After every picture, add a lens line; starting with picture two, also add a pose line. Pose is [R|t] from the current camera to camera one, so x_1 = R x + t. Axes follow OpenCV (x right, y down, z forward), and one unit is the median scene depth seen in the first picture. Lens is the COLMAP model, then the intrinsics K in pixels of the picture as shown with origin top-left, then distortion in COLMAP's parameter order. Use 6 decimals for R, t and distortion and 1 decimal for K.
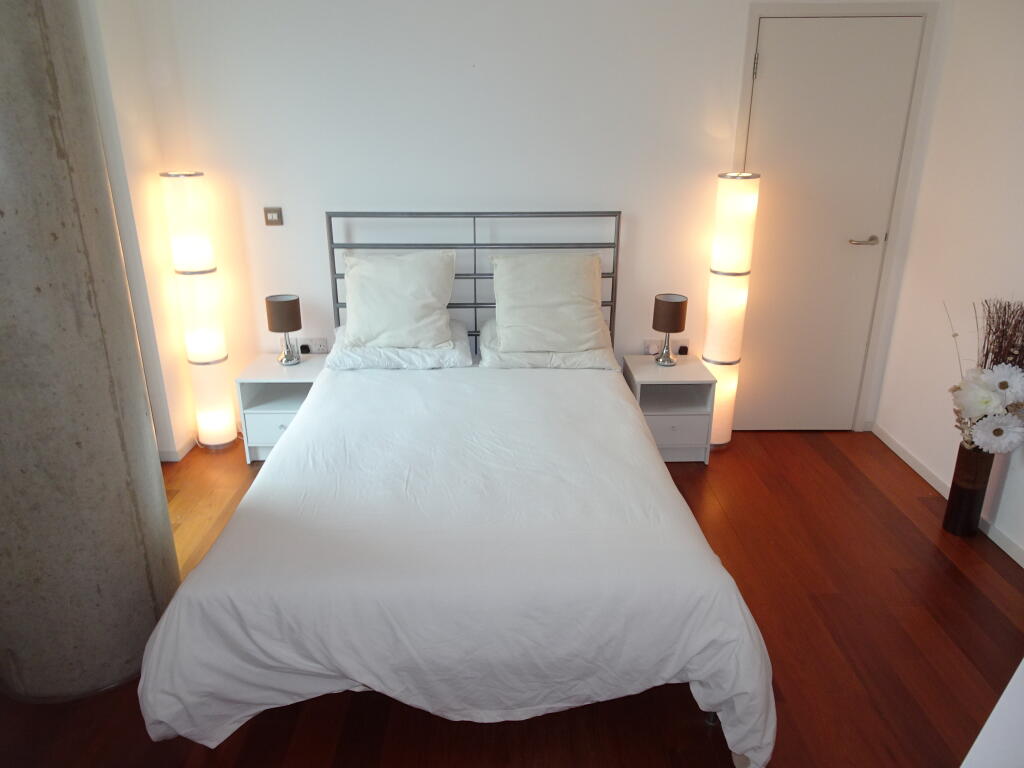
lens RADIAL K [[725.6, 0, 514.3], [0, 725.6, 381.4], [0, 0, 1]] dist [0.003348, 0.002047]
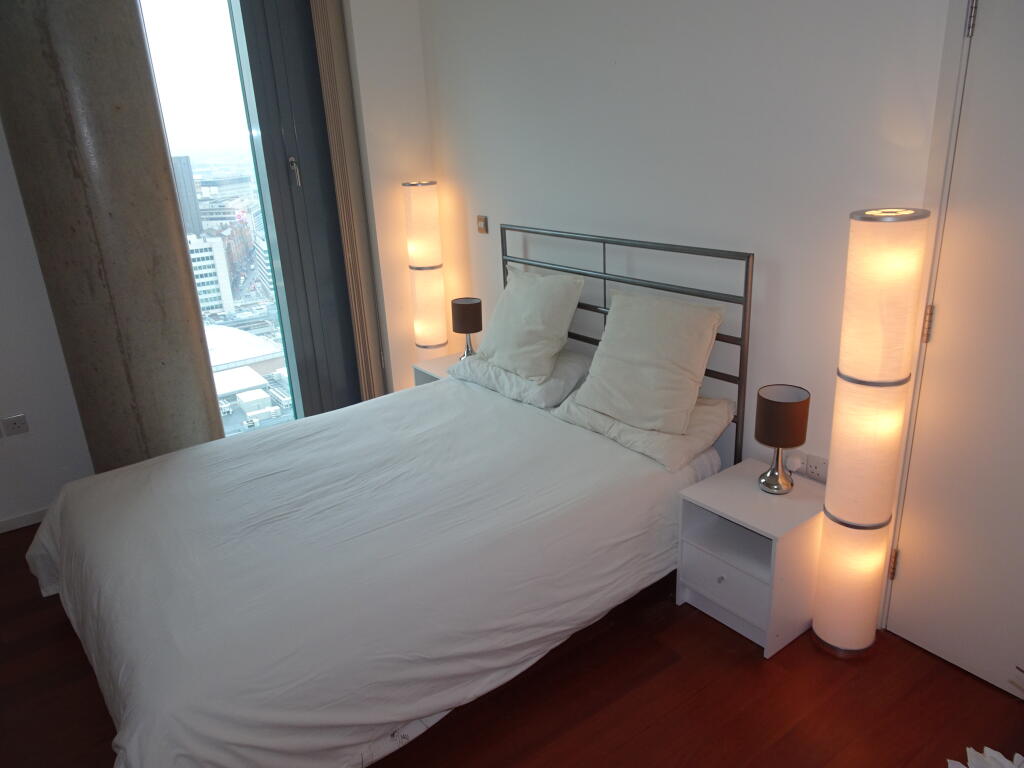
lens RADIAL K [[725.6, 0, 514.3], [0, 725.6, 381.4], [0, 0, 1]] dist [0.003348, 0.002047]
pose [[0.589775, 0.238509, -0.771543, 0.590737], [-0.233200, 0.964990, 0.120049, -0.150255], [0.773164, 0.109122, 0.624748, 0.414367]]
